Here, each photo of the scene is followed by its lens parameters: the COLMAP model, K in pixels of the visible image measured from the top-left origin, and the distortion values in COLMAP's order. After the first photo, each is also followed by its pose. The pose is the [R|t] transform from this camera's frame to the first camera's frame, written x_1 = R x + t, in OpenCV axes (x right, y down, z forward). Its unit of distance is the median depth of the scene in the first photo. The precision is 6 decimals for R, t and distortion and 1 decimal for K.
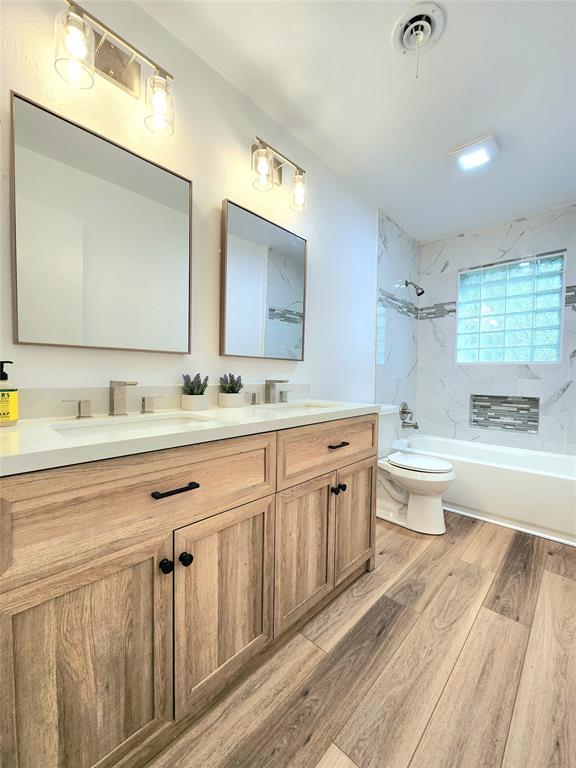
lens RADIAL K [[311.5, 0, 293.8], [0, 311.5, 378.9], [0, 0, 1]] dist [-0.009244, -0.001823]
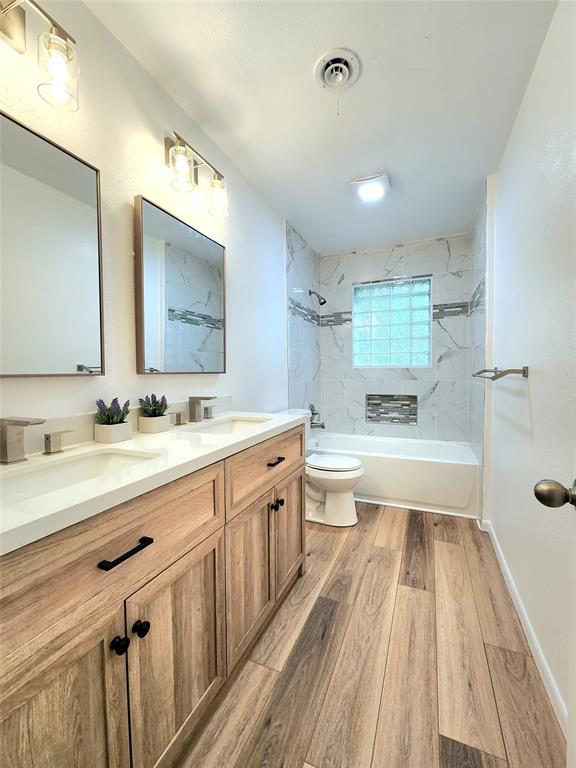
lens RADIAL K [[311.5, 0, 299.4], [0, 311.5, 377.5], [0, 0, 1]] dist [-0.009244, -0.001823]
pose [[0.938512, -0.028011, 0.344108, -0.122216], [0.026998, 0.999606, 0.007736, -0.064738], [-0.344189, 0.002030, 0.938898, 0.024623]]
